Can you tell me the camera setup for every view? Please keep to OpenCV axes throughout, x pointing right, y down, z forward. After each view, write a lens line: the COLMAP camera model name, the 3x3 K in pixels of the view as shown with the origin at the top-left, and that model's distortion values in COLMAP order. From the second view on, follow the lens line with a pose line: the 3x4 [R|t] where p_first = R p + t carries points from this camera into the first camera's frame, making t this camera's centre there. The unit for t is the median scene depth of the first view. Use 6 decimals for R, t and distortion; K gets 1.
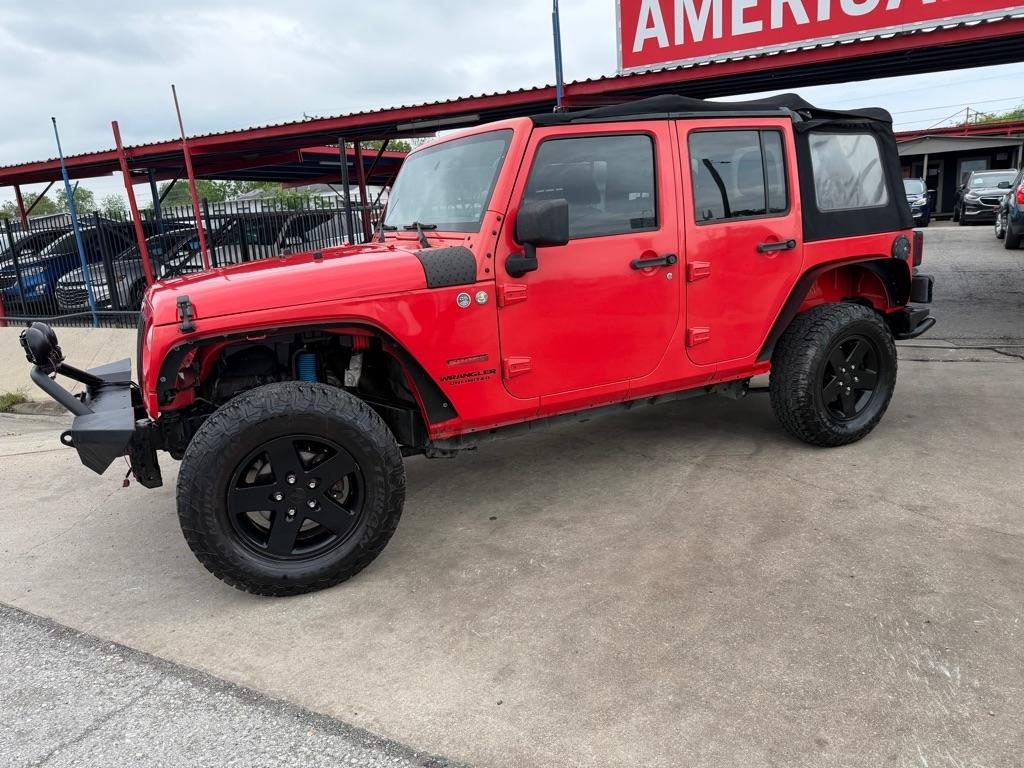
lens RADIAL K [[729.8, 0, 509.5], [0, 729.8, 379.7], [0, 0, 1]] dist [0.028922, -0.040704]
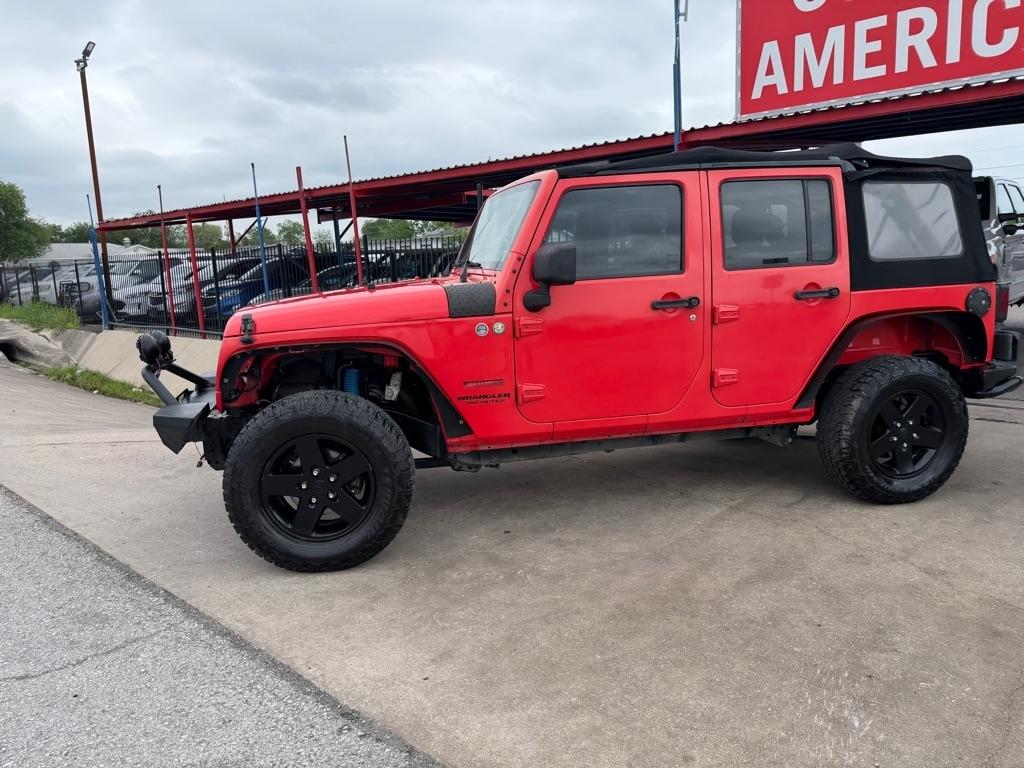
lens RADIAL K [[729.8, 0, 502.1], [0, 729.8, 374.2], [0, 0, 1]] dist [0.028922, -0.040704]
pose [[0.968729, 0.064634, -0.239556, 0.215291], [-0.078313, 0.995772, -0.048018, 0.009252], [0.235440, 0.065277, 0.969694, -0.067436]]
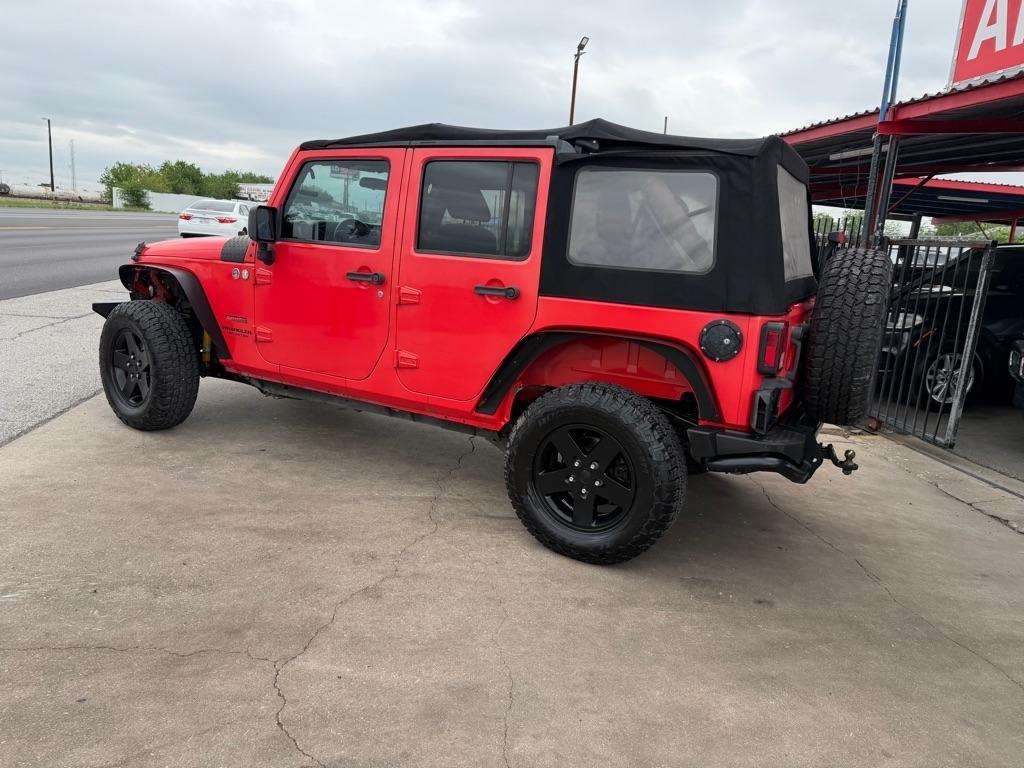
lens RADIAL K [[729.8, 0, 514.8], [0, 729.8, 384.5], [0, 0, 1]] dist [0.028922, -0.040704]
pose [[0.552437, 0.268023, -0.789289, 1.224428], [-0.288949, 0.949759, 0.120274, -0.205818], [0.781871, 0.161620, 0.602127, 0.550710]]
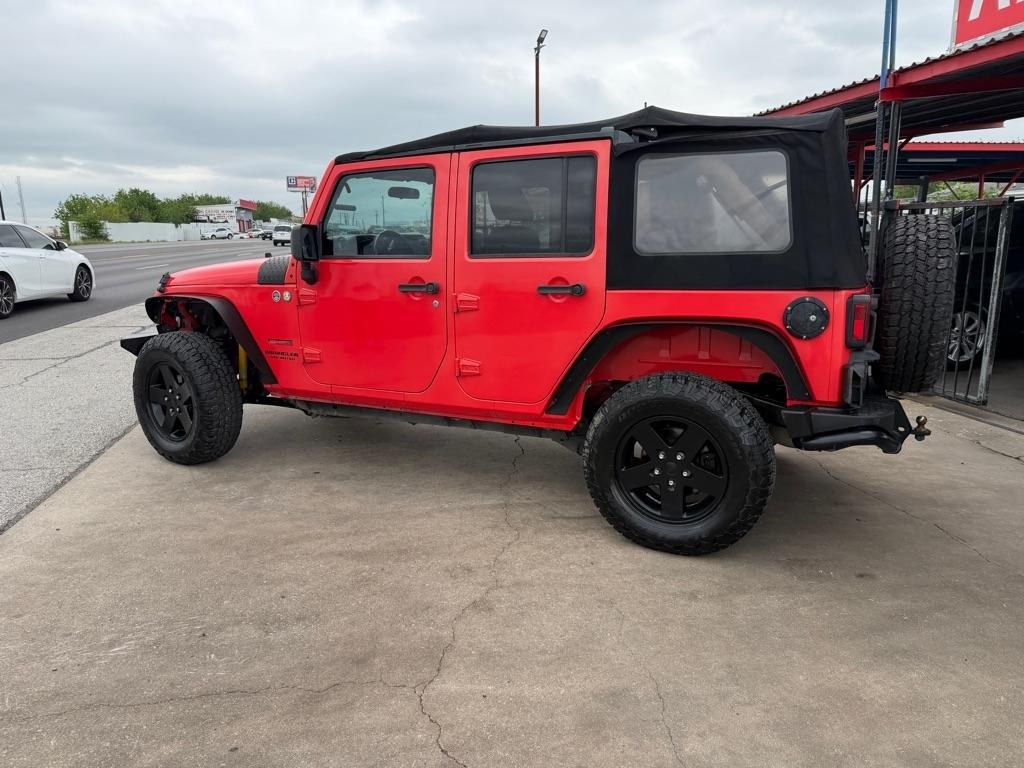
lens RADIAL K [[729.8, 0, 513.0], [0, 729.8, 385.1], [0, 0, 1]] dist [0.028922, -0.040704]
pose [[0.599275, 0.217149, -0.770530, 1.136726], [-0.202702, 0.972302, 0.116362, -0.175873], [0.774456, 0.086455, 0.626693, 0.456298]]
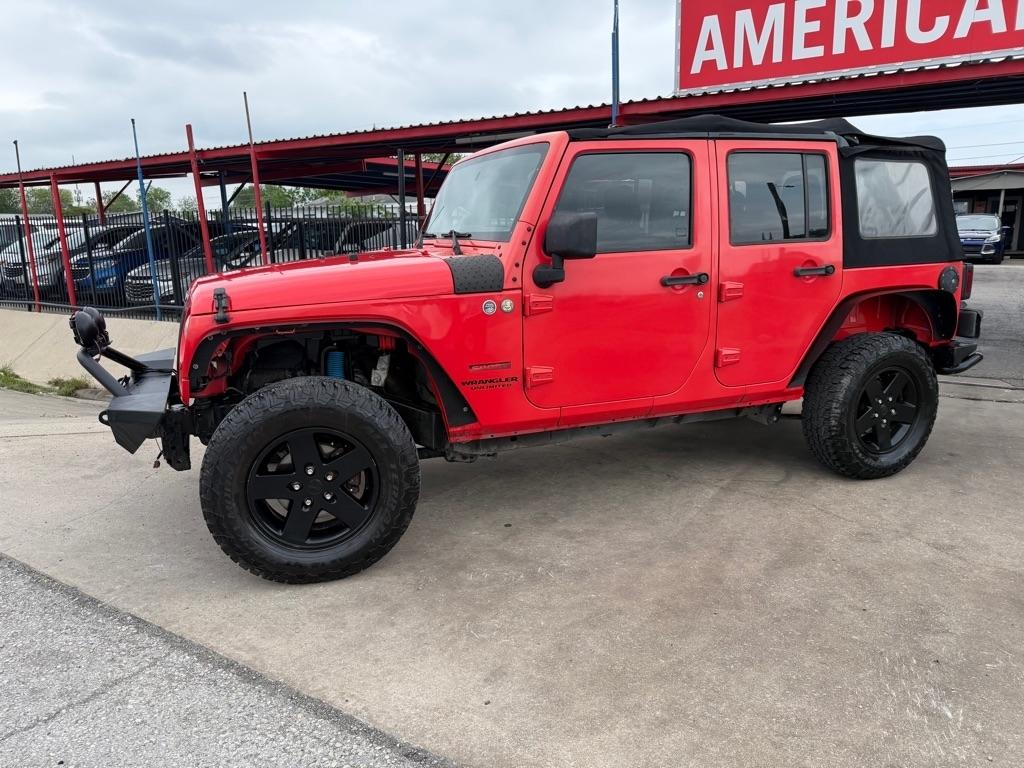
lens RADIAL K [[729.8, 0, 509.4], [0, 729.8, 382.0], [0, 0, 1]] dist [0.028922, -0.040704]
pose [[0.995680, 0.060077, -0.070800, 0.038830], [-0.061410, 0.997971, -0.016807, 0.009213], [0.069646, 0.021082, 0.997349, -0.009148]]
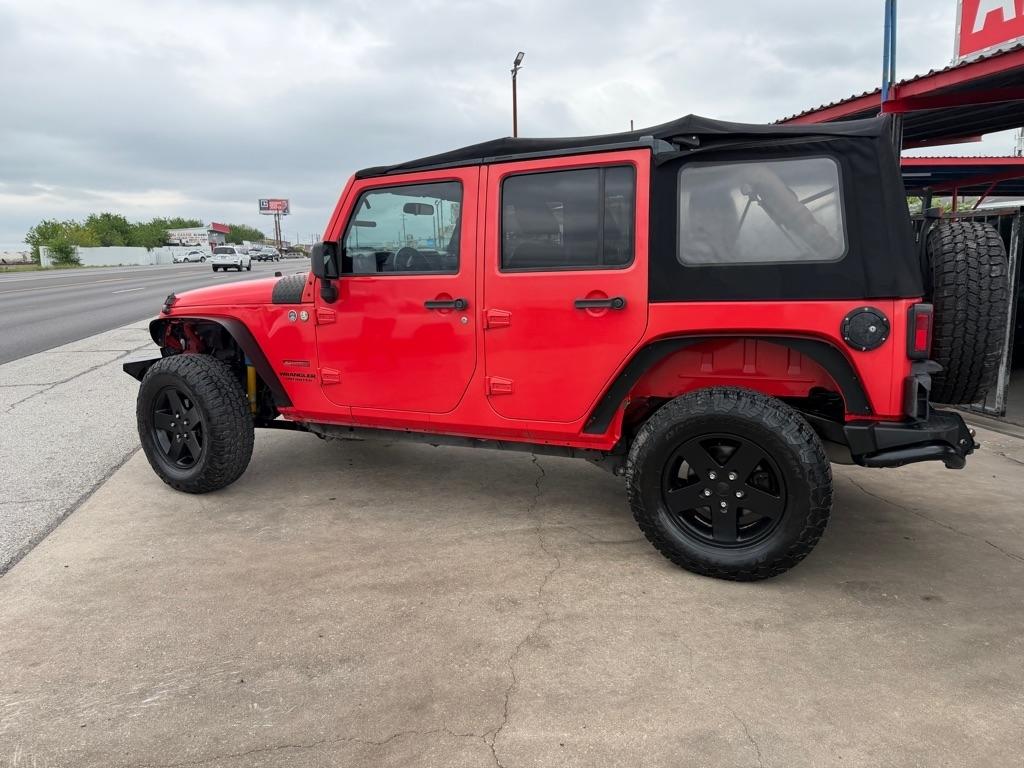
lens RADIAL K [[729.8, 0, 498.9], [0, 729.8, 371.3], [0, 0, 1]] dist [0.028922, -0.040704]
pose [[0.616852, 0.173177, -0.767791, 1.052073], [-0.187933, 0.979685, 0.069982, -0.155723], [0.764313, 0.101125, 0.636867, 0.417914]]
